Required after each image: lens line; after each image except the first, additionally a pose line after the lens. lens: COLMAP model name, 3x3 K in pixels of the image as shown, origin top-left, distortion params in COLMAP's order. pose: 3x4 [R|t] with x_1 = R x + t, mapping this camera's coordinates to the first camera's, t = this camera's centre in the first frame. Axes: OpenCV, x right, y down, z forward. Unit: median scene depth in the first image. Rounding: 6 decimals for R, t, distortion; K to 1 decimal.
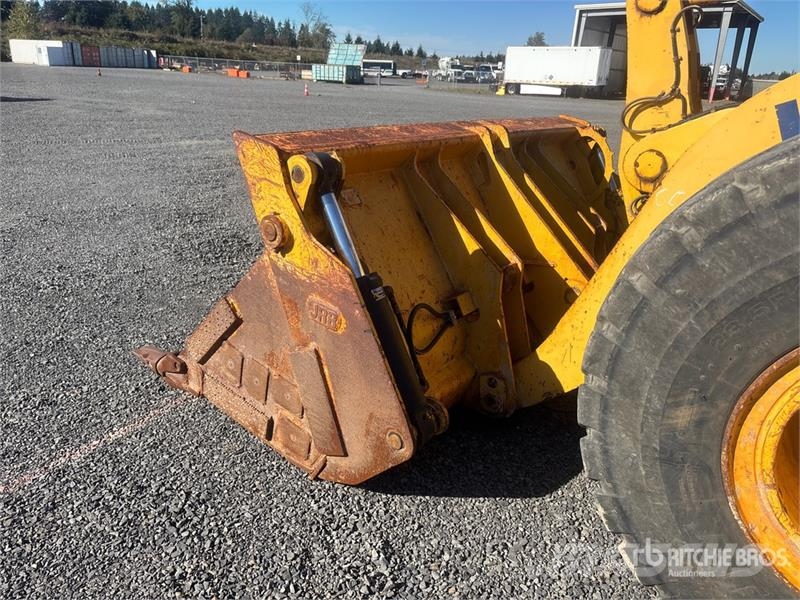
lens RADIAL K [[599.3, 0, 388.6], [0, 599.3, 293.6], [0, 0, 1]] dist [0.054166, -0.063824]
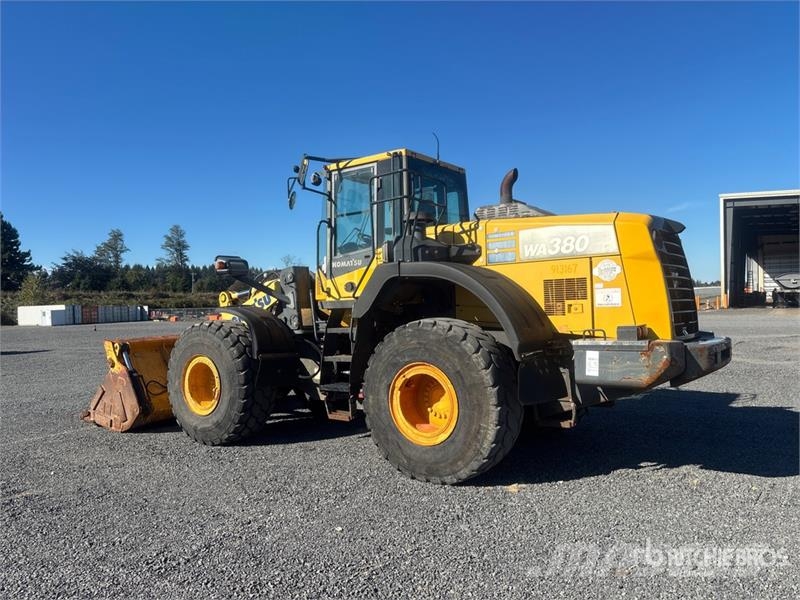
lens RADIAL K [[596.1, 0, 397.7], [0, 596.1, 306.0], [0, 0, 1]] dist [0.058616, -0.068690]
pose [[0.996233, -0.077059, 0.039782, 1.244133], [0.086023, 0.936232, -0.340689, 0.843885], [-0.010992, 0.342827, 0.939334, -2.286398]]
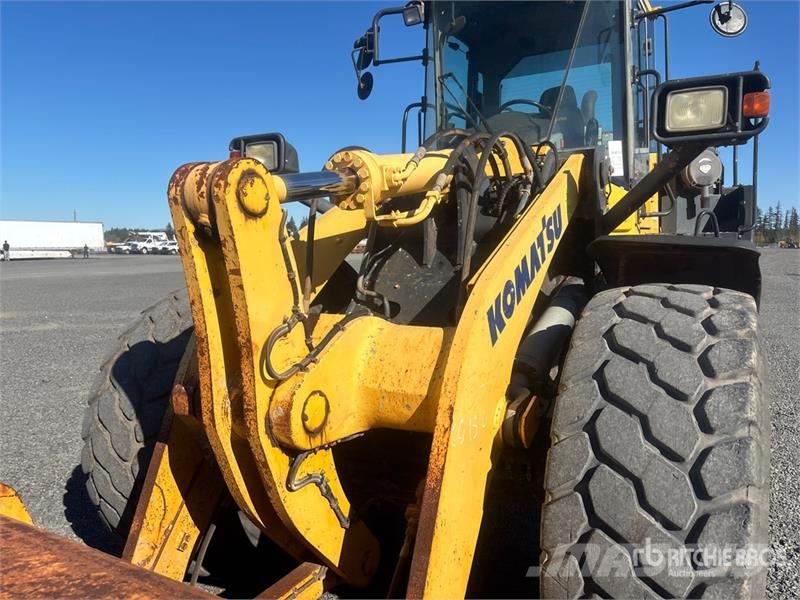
lens RADIAL K [[589.2, 0, 407.3], [0, 589.2, 300.9], [0, 0, 1]] dist [0.002074, -0.000108]
pose [[-0.148891, -0.157793, 0.976183, -0.233460], [0.340052, 0.918809, 0.200385, -0.408372], [-0.928545, 0.361788, -0.083145, 0.846002]]
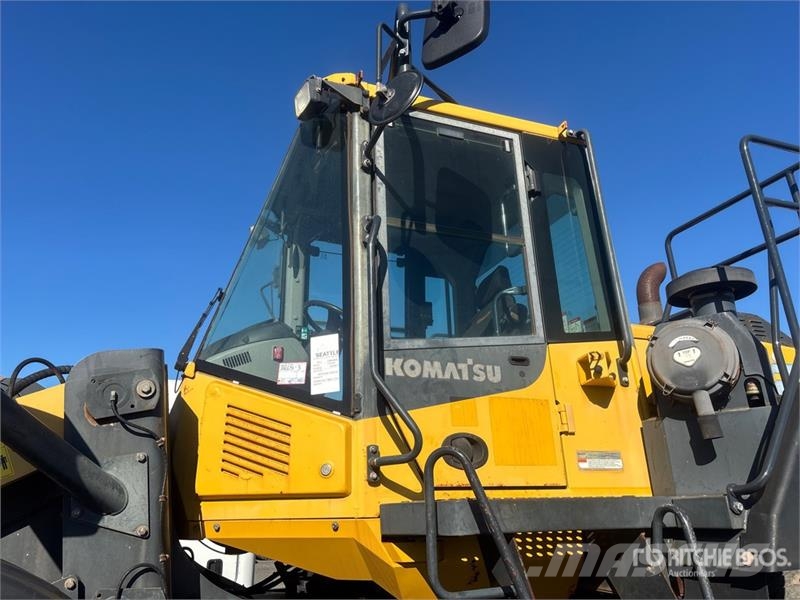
lens RADIAL K [[597.4, 0, 399.5], [0, 597.4, 304.0], [0, 0, 1]] dist [0.063199, -0.074783]
pose [[0.507322, 0.215765, 0.834308, 0.434778], [0.331608, 0.844720, -0.420100, 0.011128], [-0.795400, 0.489789, 0.356996, -0.201484]]
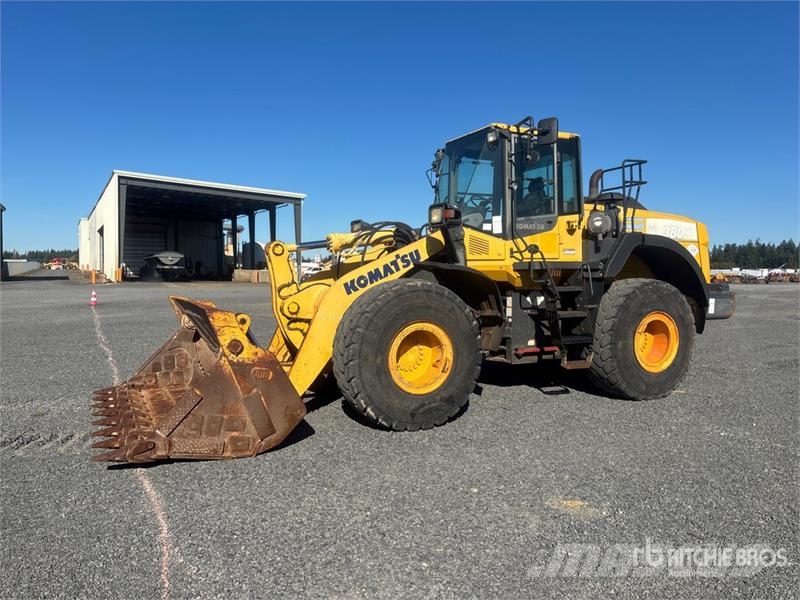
lens RADIAL K [[596.1, 0, 397.7], [0, 596.1, 306.0], [0, 0, 1]] dist [0.058616, -0.068690]
pose [[0.439095, -0.099780, 0.892883, -1.602117], [0.326922, 0.943430, -0.055342, 0.071231], [-0.836850, 0.316203, 0.446875, -0.527650]]
